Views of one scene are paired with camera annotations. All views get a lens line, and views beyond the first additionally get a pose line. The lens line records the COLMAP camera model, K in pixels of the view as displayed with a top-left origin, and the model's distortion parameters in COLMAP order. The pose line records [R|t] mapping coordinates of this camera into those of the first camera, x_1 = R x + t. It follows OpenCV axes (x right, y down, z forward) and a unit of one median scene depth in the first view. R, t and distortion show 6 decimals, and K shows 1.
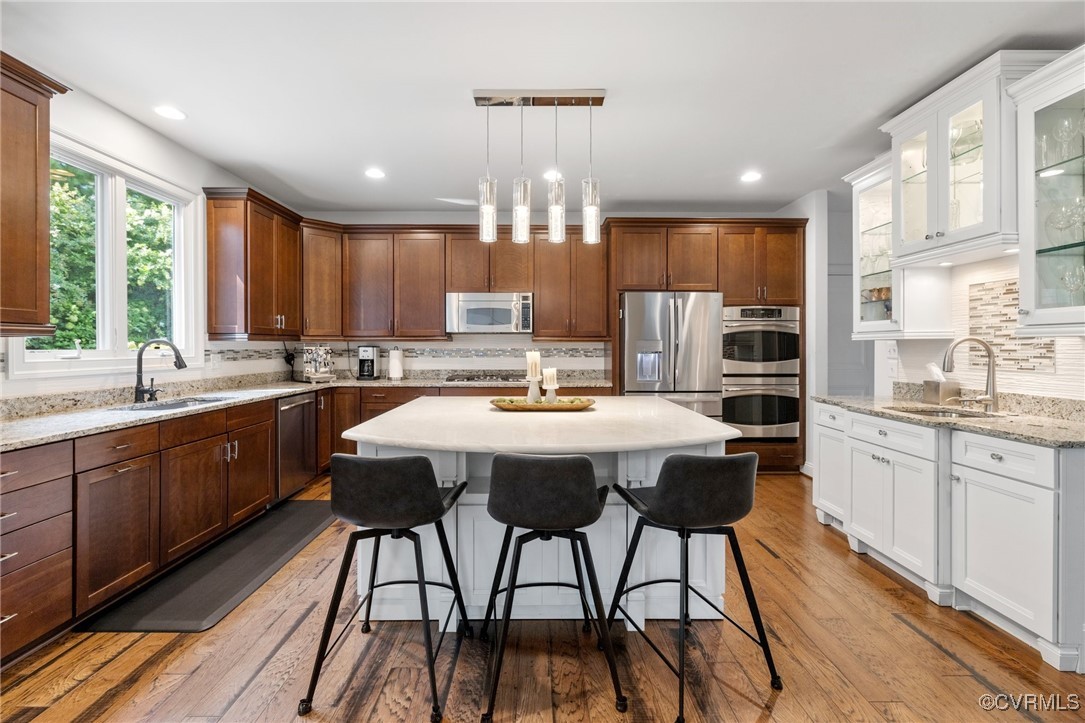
lens RADIAL K [[472.3, 0, 541.9], [0, 472.3, 346.1], [0, 0, 1]] dist [0.002100, 0.000126]
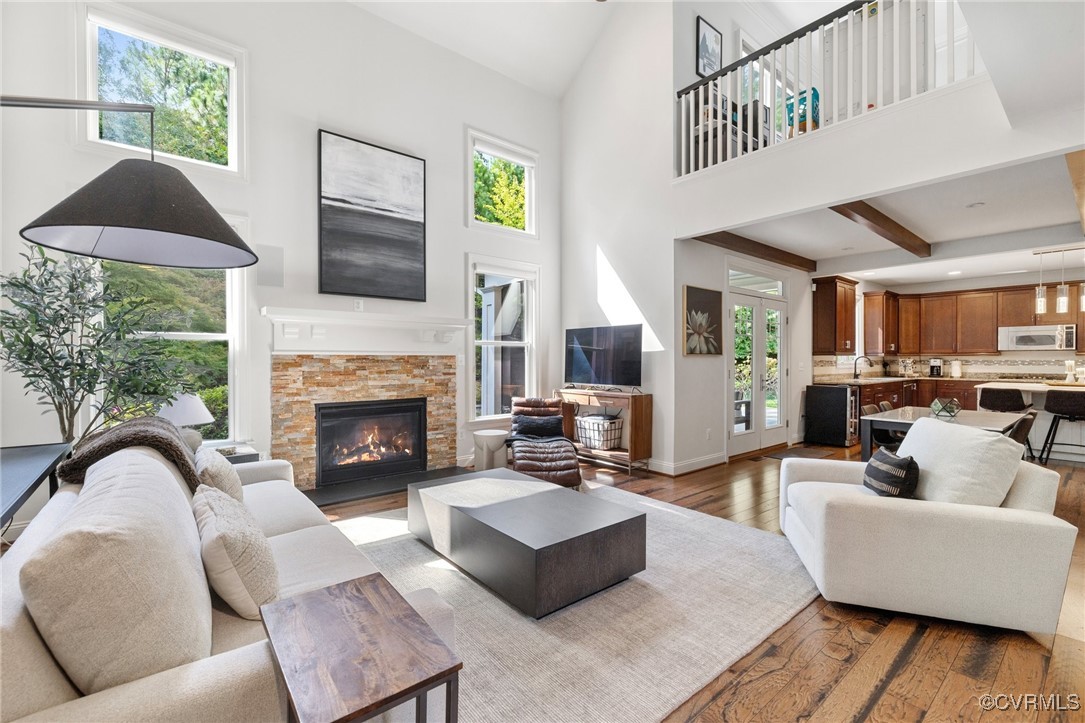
lens RADIAL K [[460.9, 0, 542.5], [0, 460.9, 361.5], [0, 0, 1]] dist [0.002618, 0.000523]
pose [[0.621821, 0.005125, -0.783143, 0.085858], [-0.000722, 0.999982, 0.005971, 0.002150], [0.783159, -0.003147, 0.621813, -1.380894]]
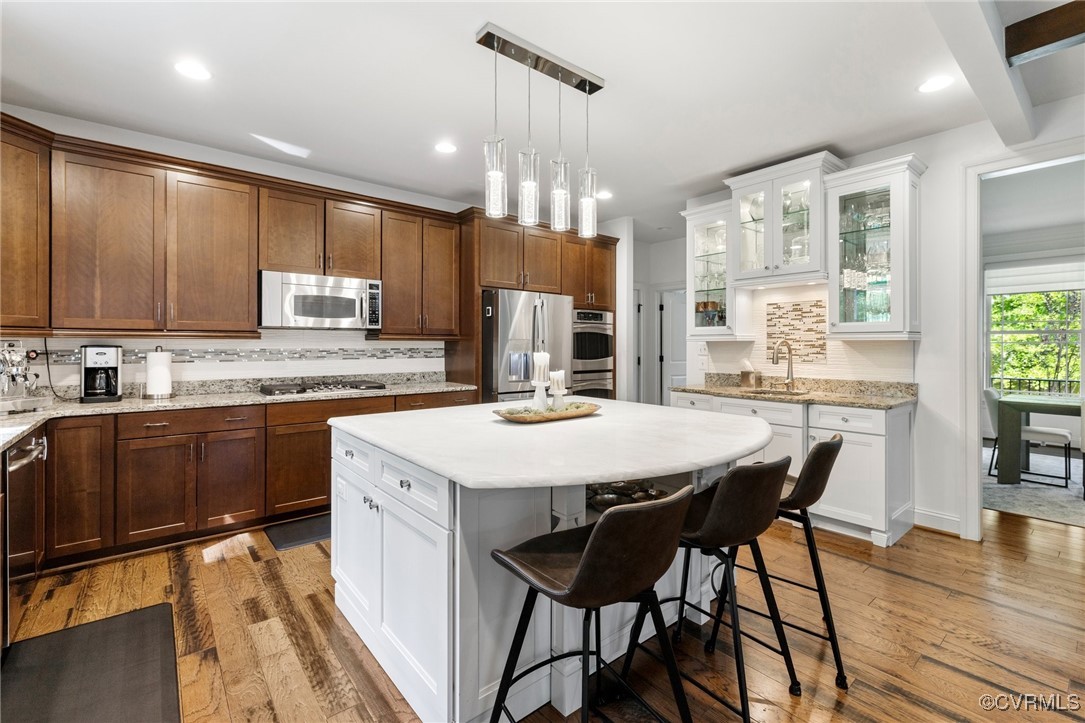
lens RADIAL K [[474.7, 0, 541.6], [0, 474.7, 340.8], [0, 0, 1]] dist [-0.001159, -0.000076]
pose [[0.778758, 0.006749, 0.627289, -0.336435], [-0.001488, 0.999959, -0.008911, -0.001253], [-0.627323, 0.006006, 0.778736, 0.190825]]
